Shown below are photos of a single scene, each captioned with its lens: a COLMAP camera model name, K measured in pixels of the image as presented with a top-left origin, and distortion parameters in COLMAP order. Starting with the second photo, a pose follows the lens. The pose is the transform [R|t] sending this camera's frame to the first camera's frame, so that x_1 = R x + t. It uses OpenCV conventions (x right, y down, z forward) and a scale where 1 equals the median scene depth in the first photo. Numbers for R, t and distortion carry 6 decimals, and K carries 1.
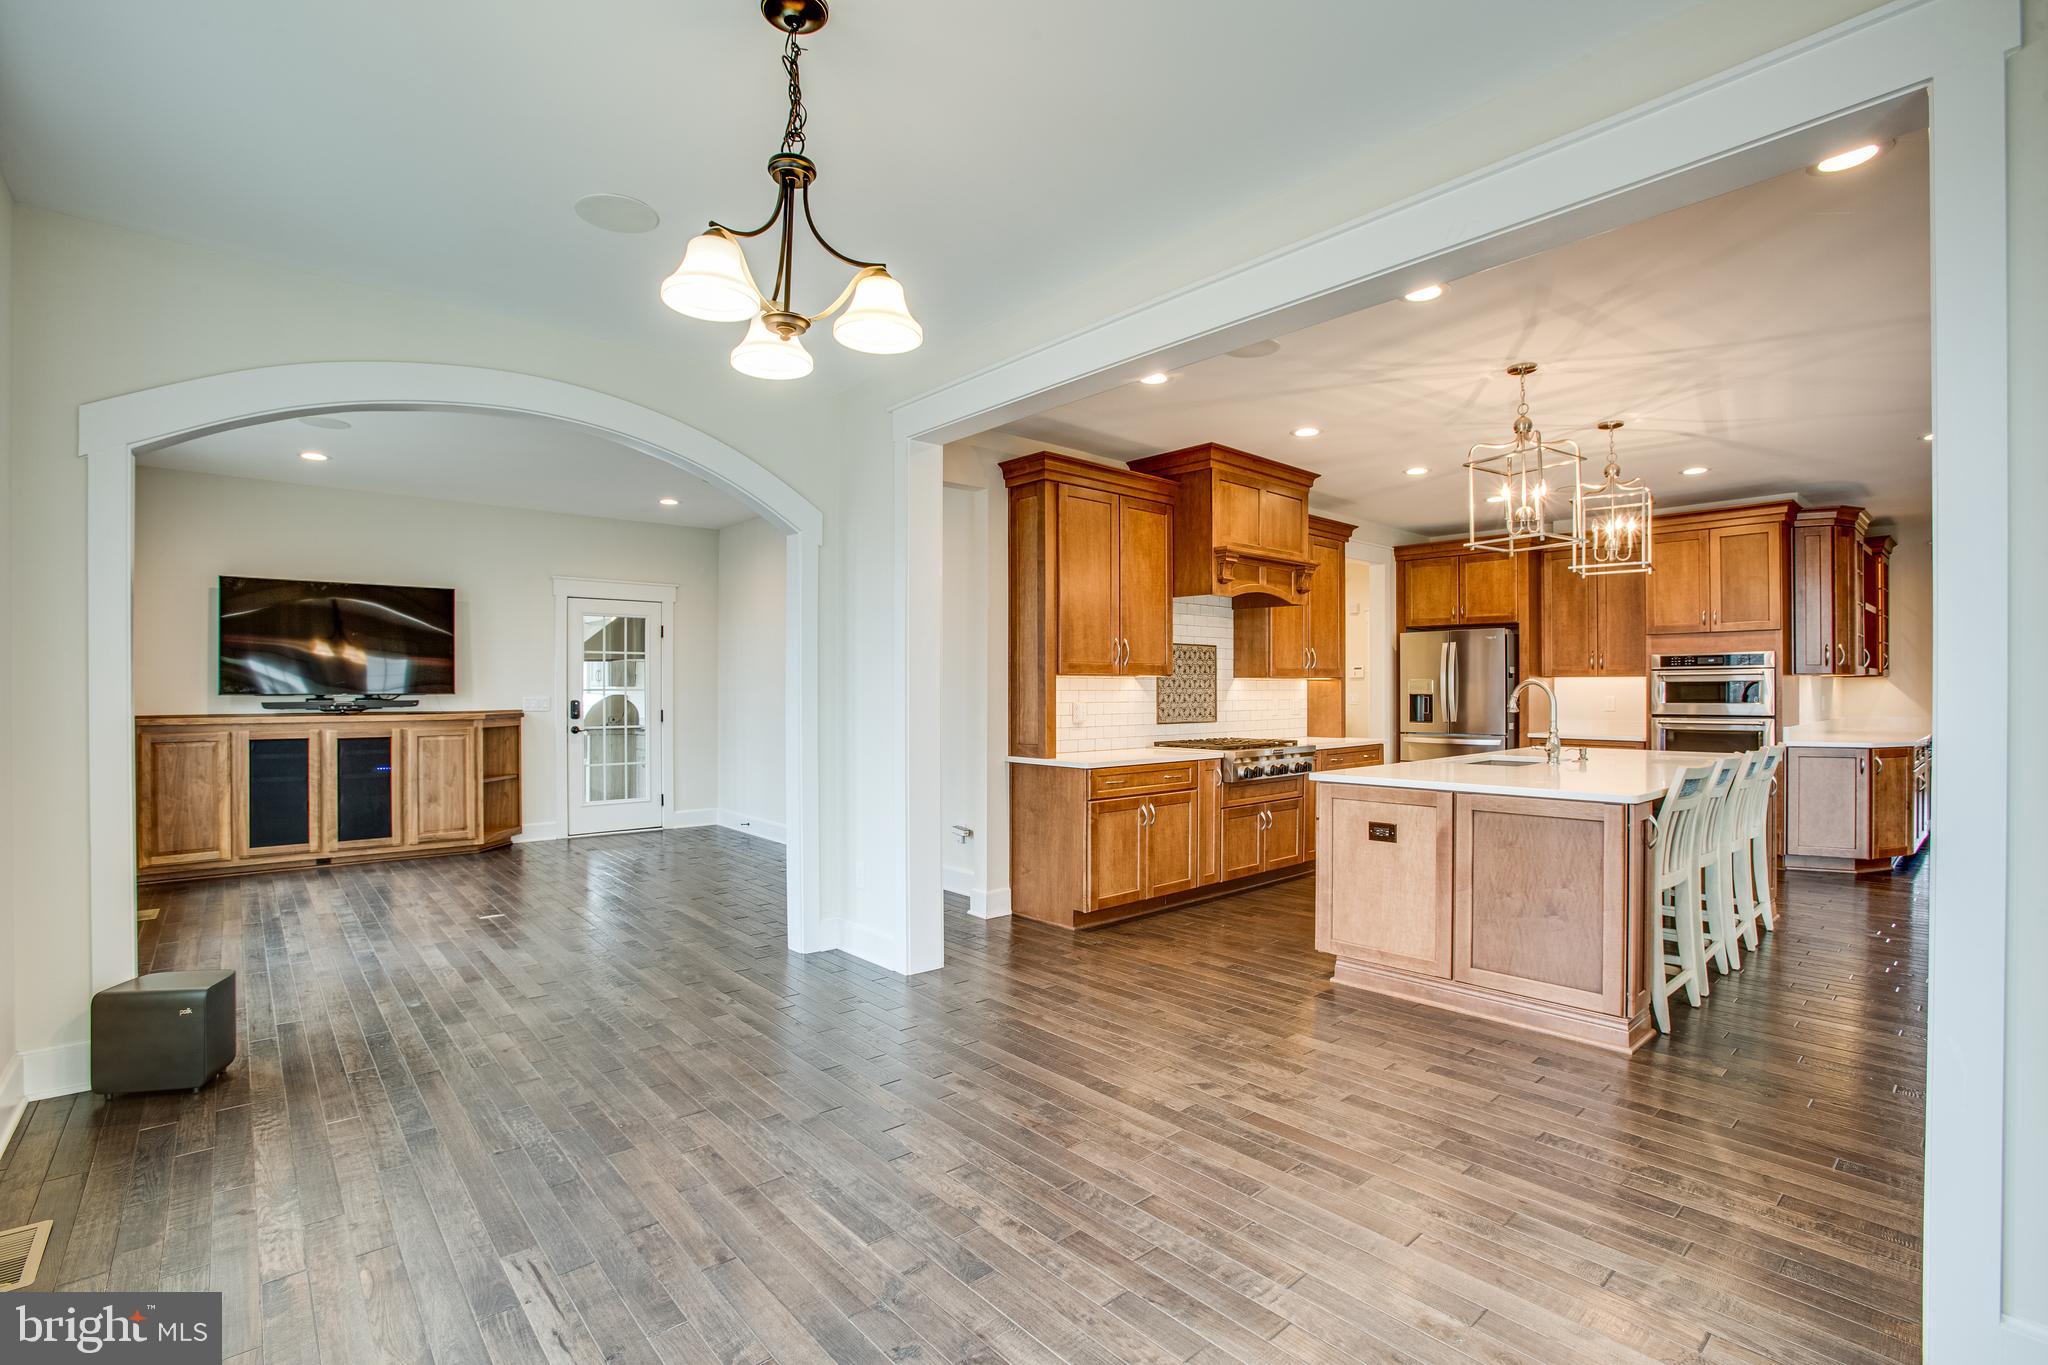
lens RADIAL K [[931.6, 0, 1024.9], [0, 931.6, 685.8], [0, 0, 1]] dist [-0.086862, 0.039113]
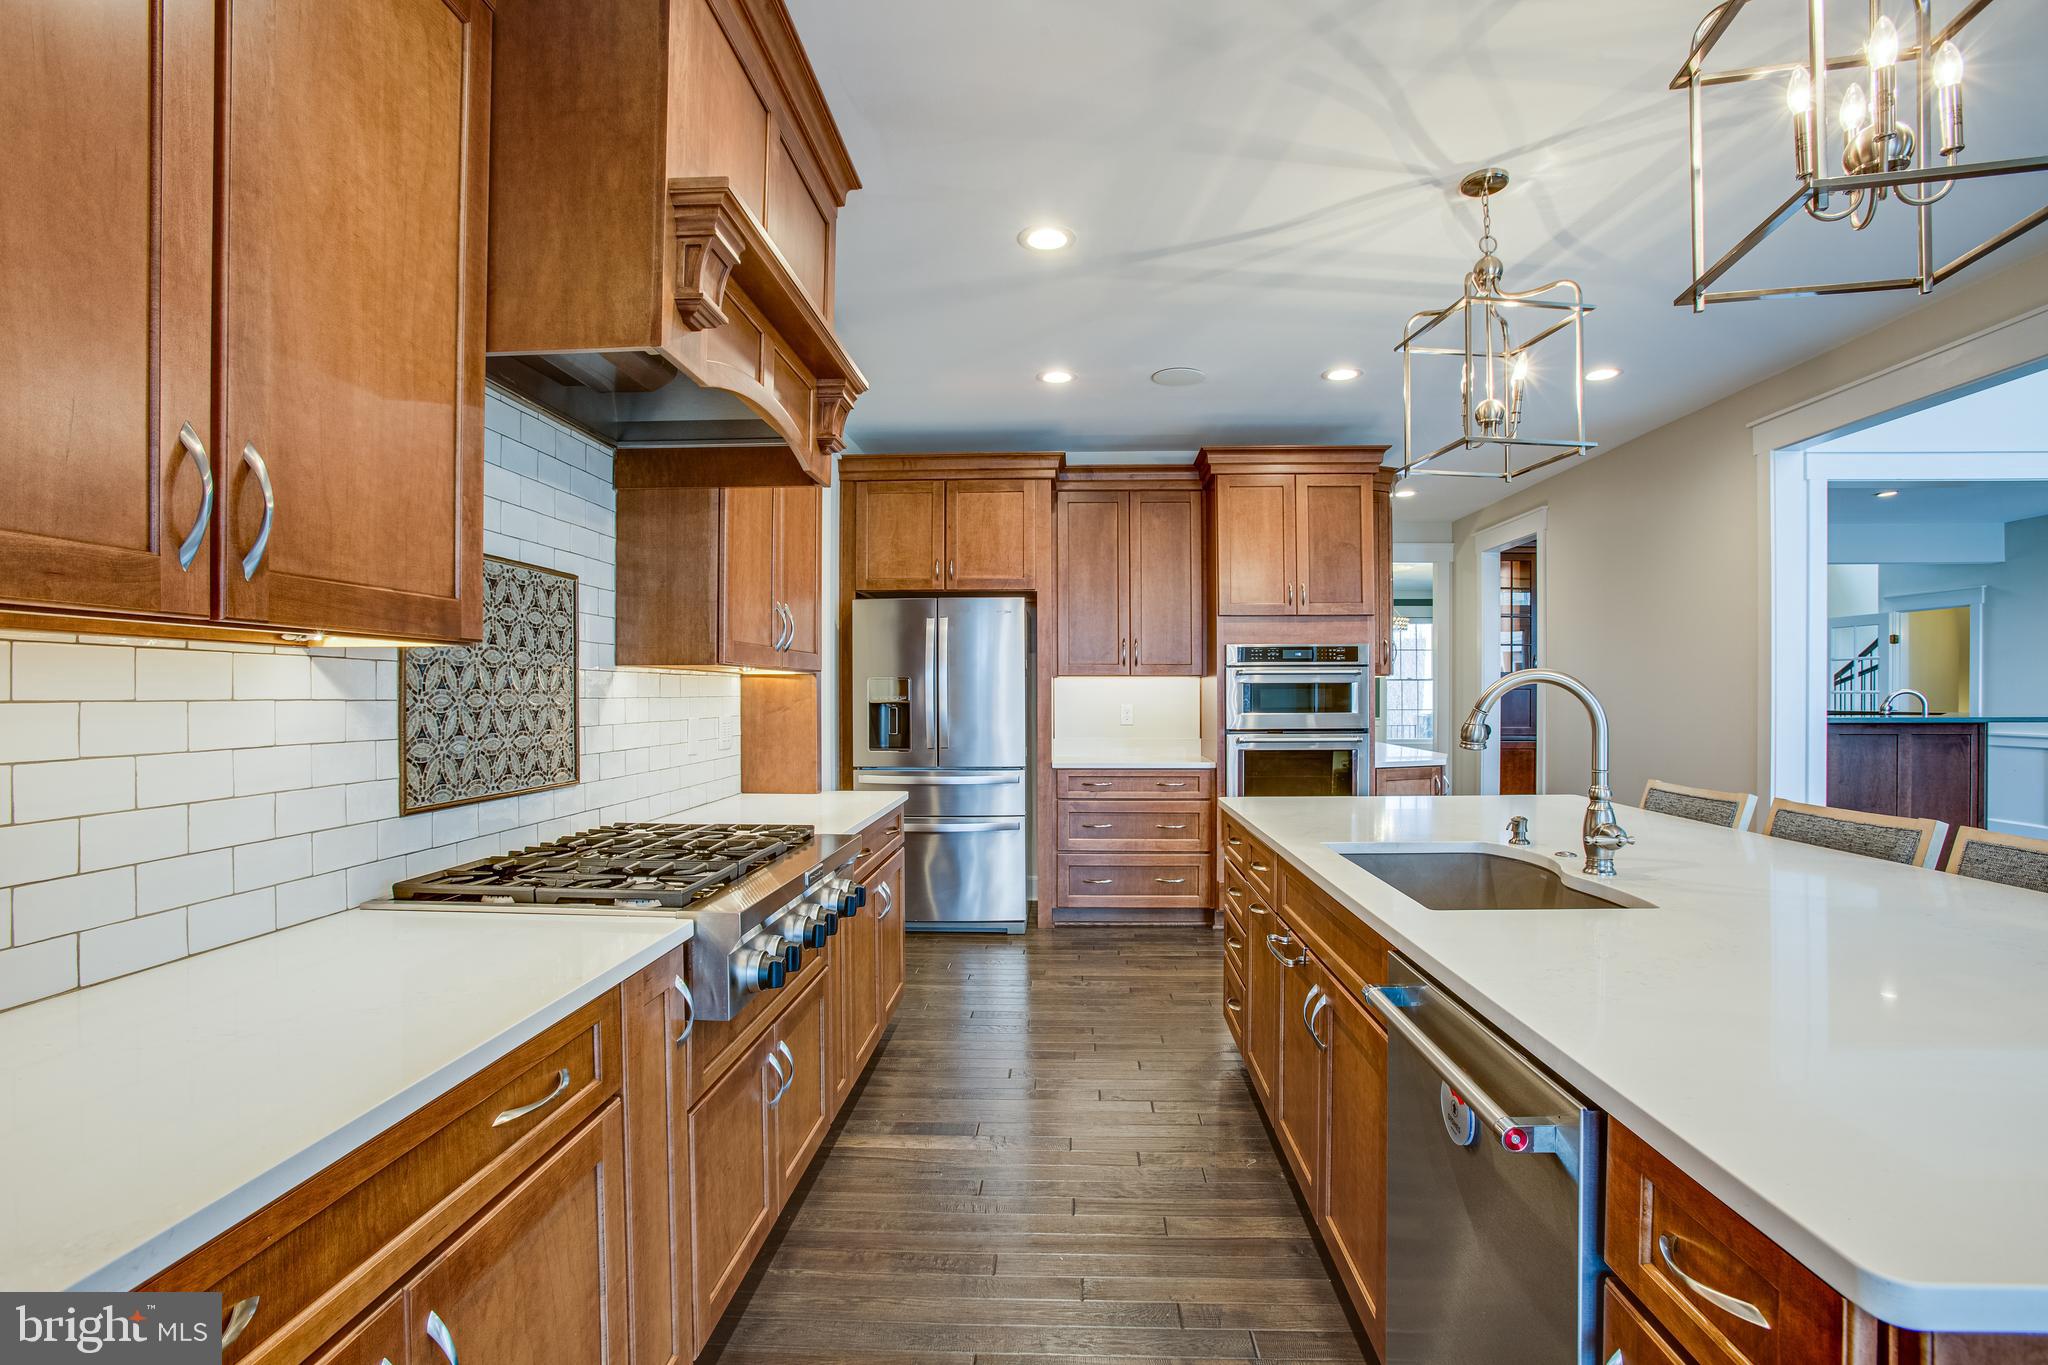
lens RADIAL K [[935.9, 0, 1032.8], [0, 935.9, 695.8], [0, 0, 1]] dist [-0.082061, 0.033525]
pose [[0.697256, -0.002820, 0.716817, 0.075432], [-0.001229, 0.999986, 0.005129, 0.002023], [-0.716822, -0.004457, 0.697242, 0.645160]]
